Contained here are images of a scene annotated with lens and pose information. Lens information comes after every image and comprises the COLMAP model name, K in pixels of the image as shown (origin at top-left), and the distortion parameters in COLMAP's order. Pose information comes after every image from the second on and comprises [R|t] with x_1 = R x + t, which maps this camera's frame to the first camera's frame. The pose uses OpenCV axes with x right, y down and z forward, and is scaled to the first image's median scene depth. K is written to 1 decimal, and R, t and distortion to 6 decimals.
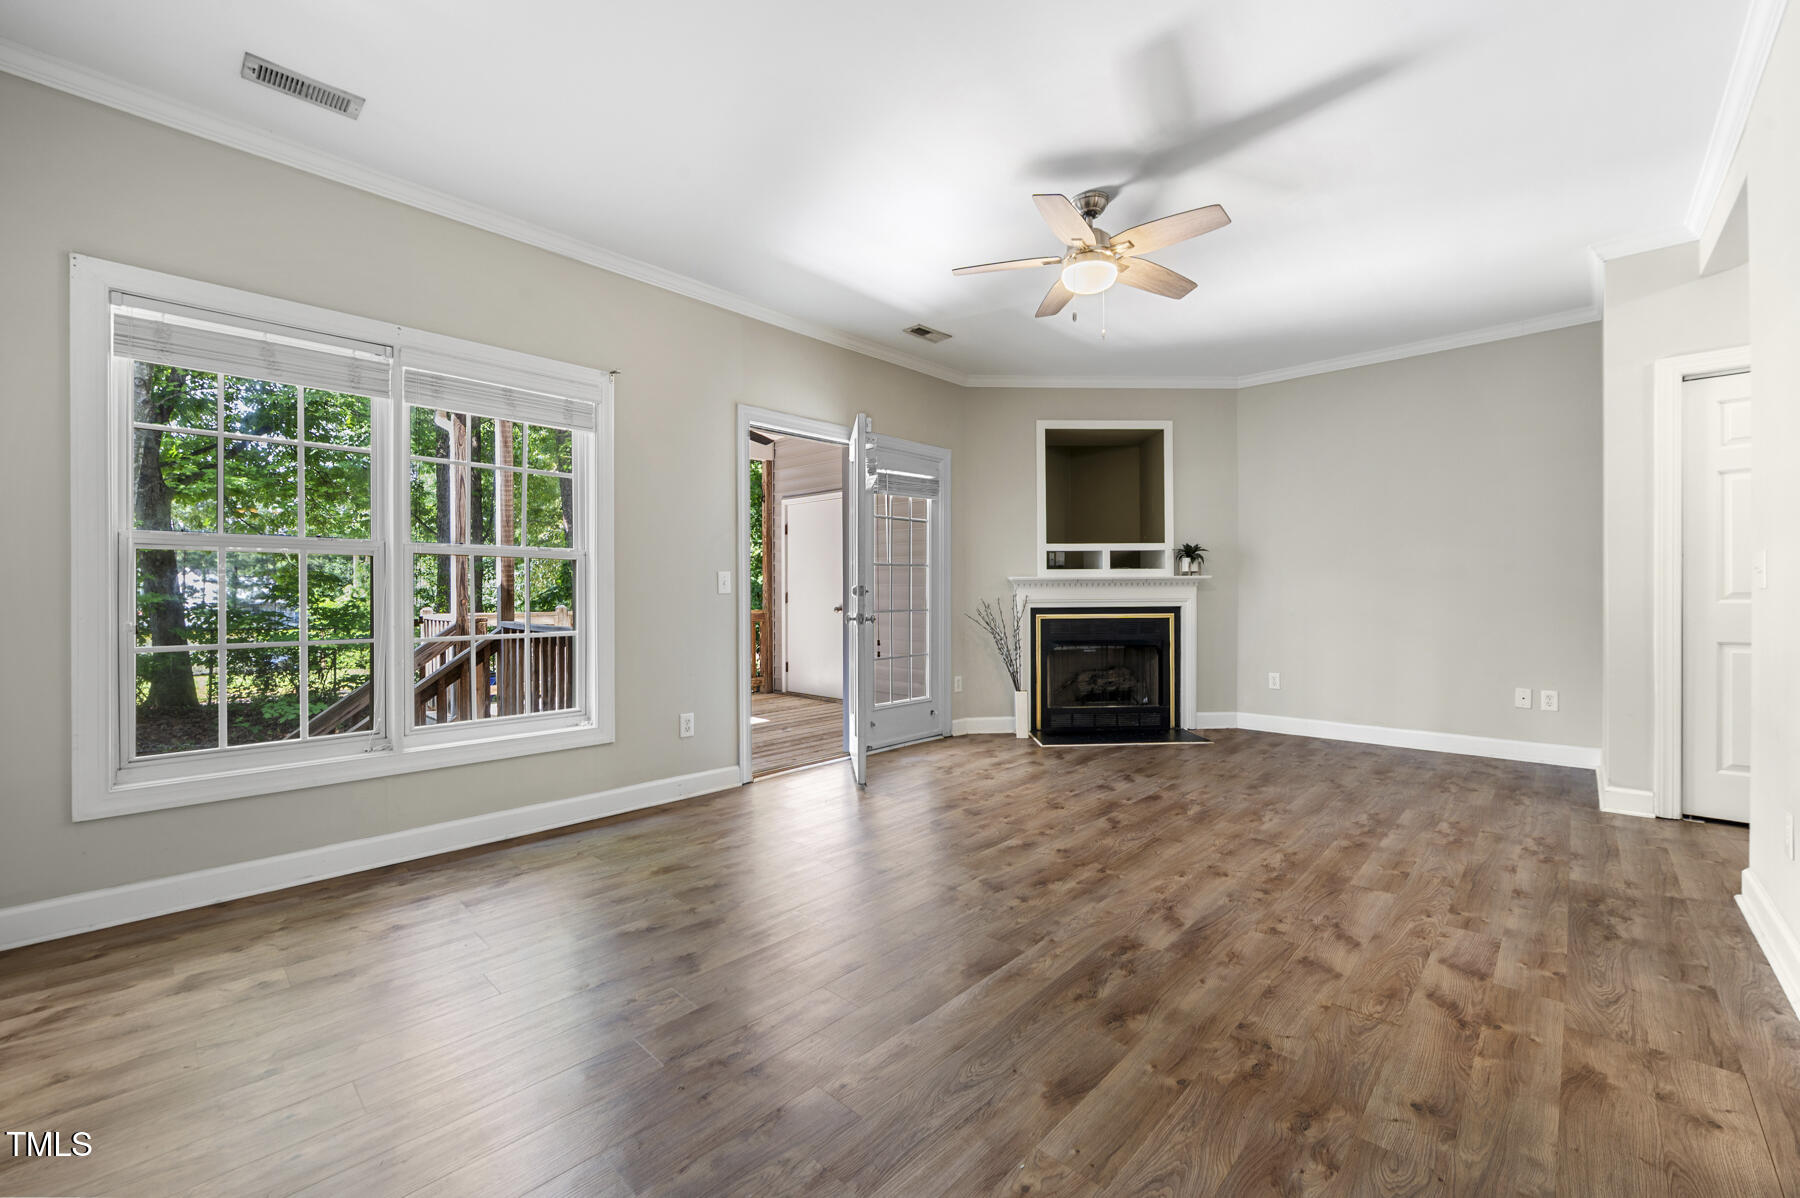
lens RADIAL K [[723.2, 0, 944.4], [0, 723.2, 597.0], [0, 0, 1]] dist [-0.003834, -0.000130]
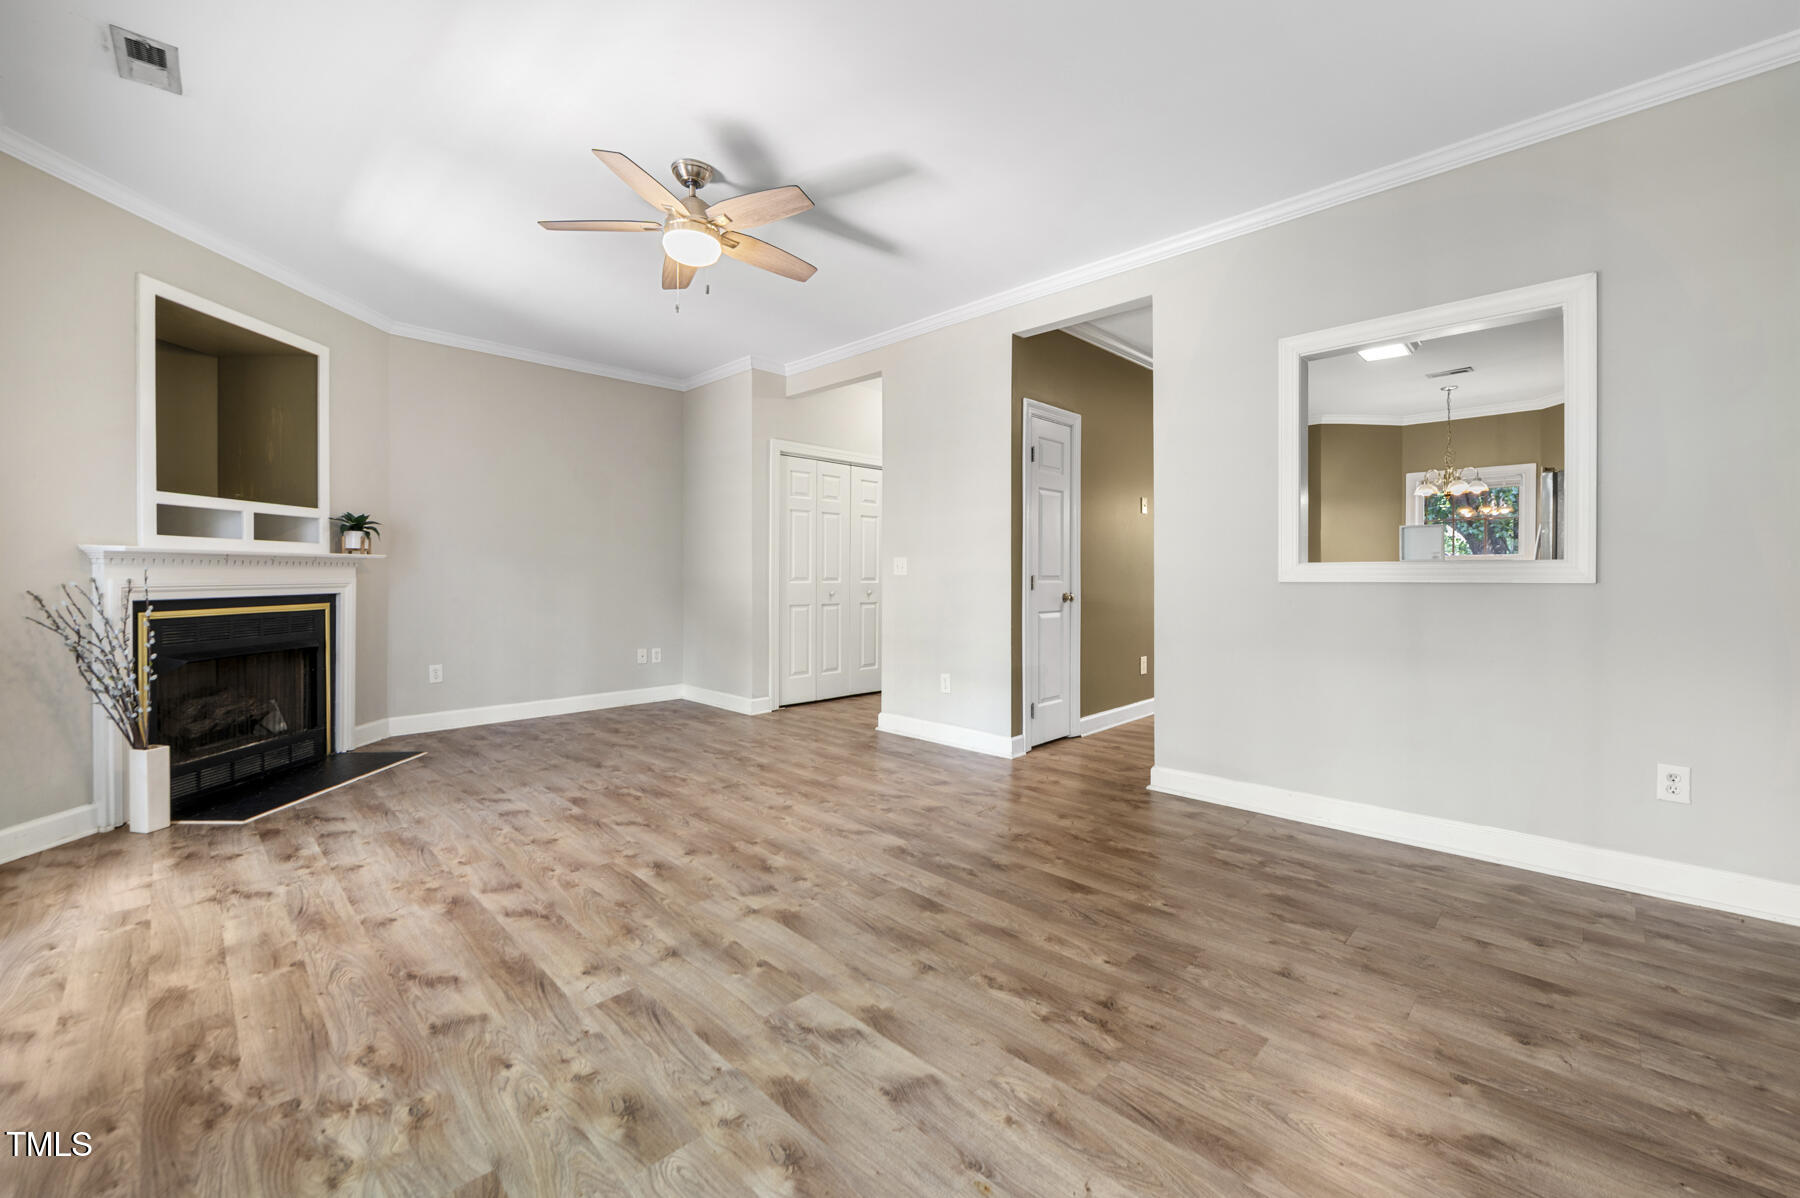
lens RADIAL K [[716.7, 0, 905.0], [0, 716.7, 578.1], [0, 0, 1]] dist [-0.006259, -0.000113]
pose [[0.051833, 0.000916, 0.998655, -0.751939], [0.004157, 0.999991, -0.001133, 0.000051], [-0.998647, 0.004210, 0.051829, 0.683302]]
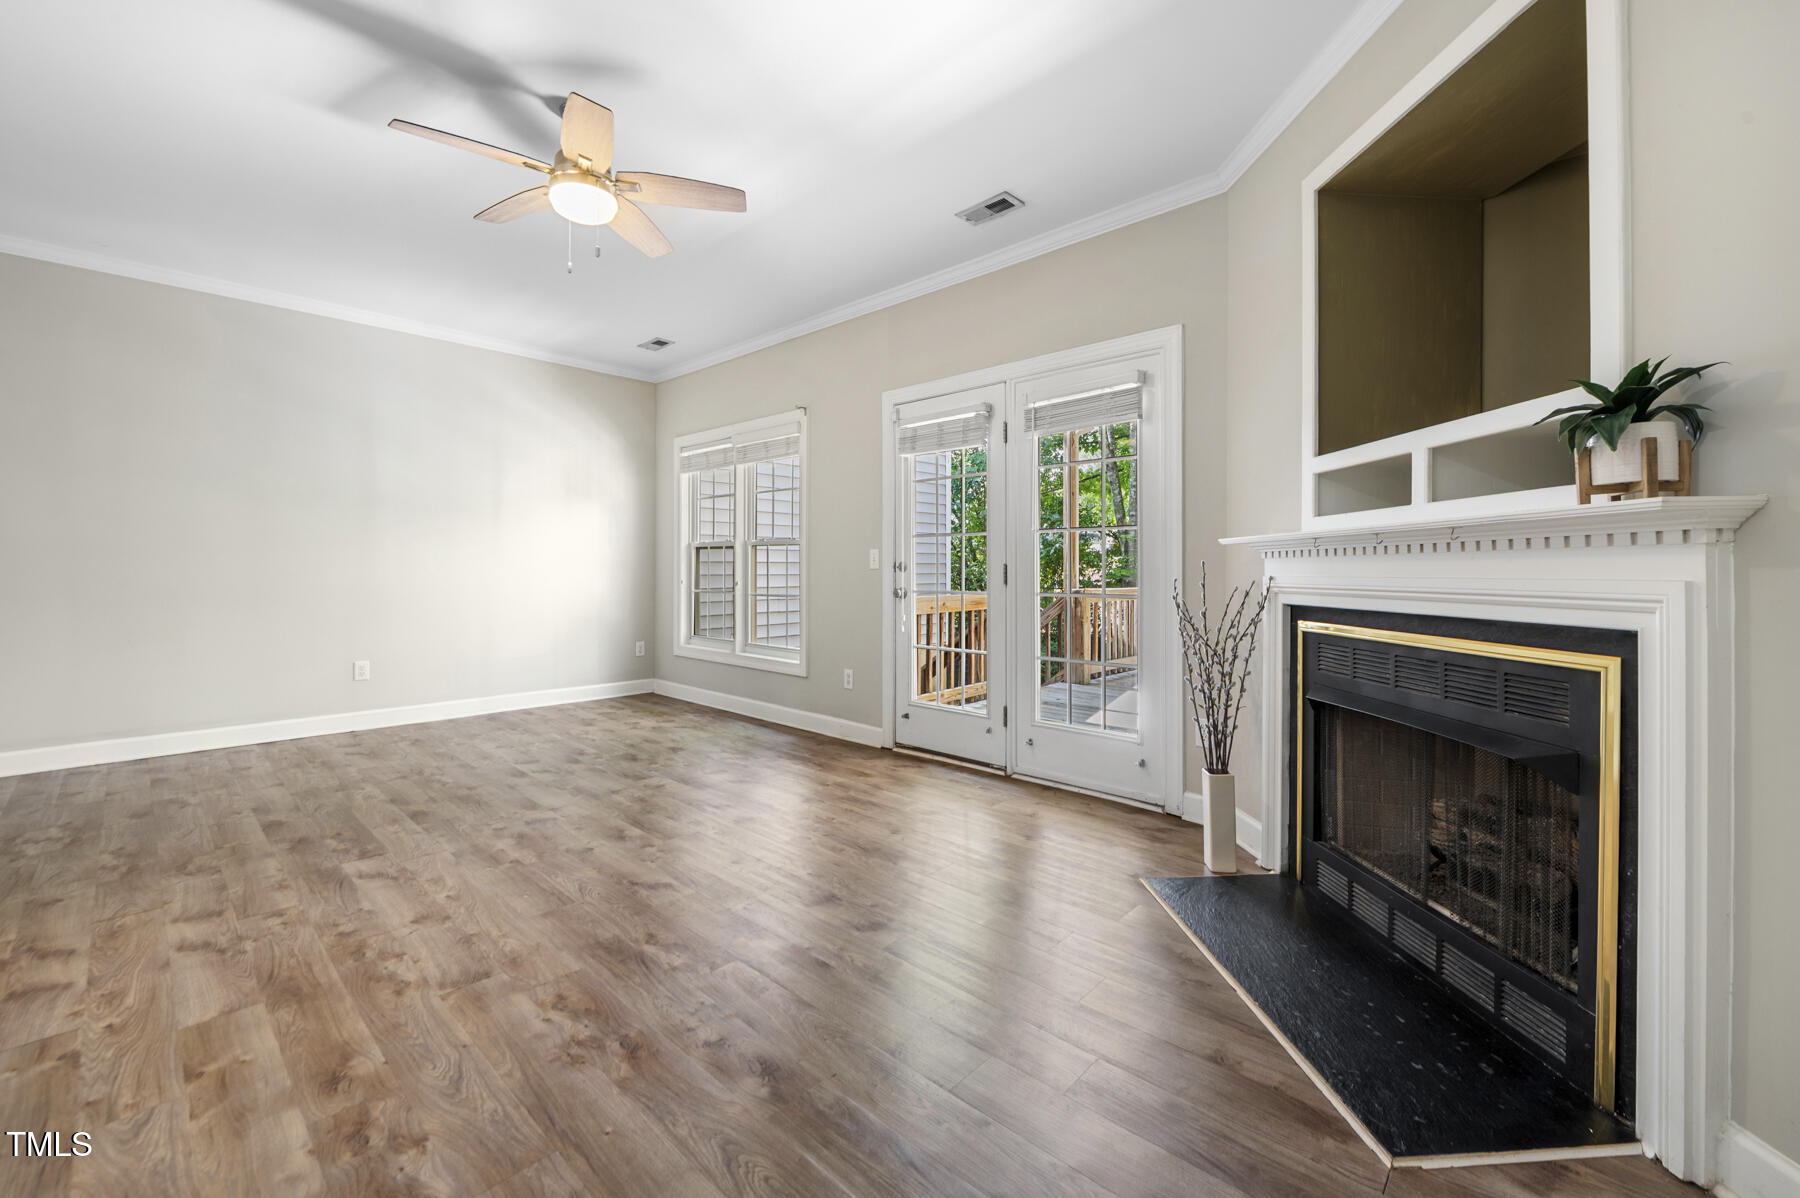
lens RADIAL K [[739.1, 0, 904.9], [0, 739.1, 565.8], [0, 0, 1]] dist [-0.007320, 0.000087]
pose [[-0.031510, -0.000540, -0.999503, 1.095172], [-0.008606, 0.999963, -0.000269, -0.011824], [0.999466, 0.008593, -0.031514, 1.444705]]
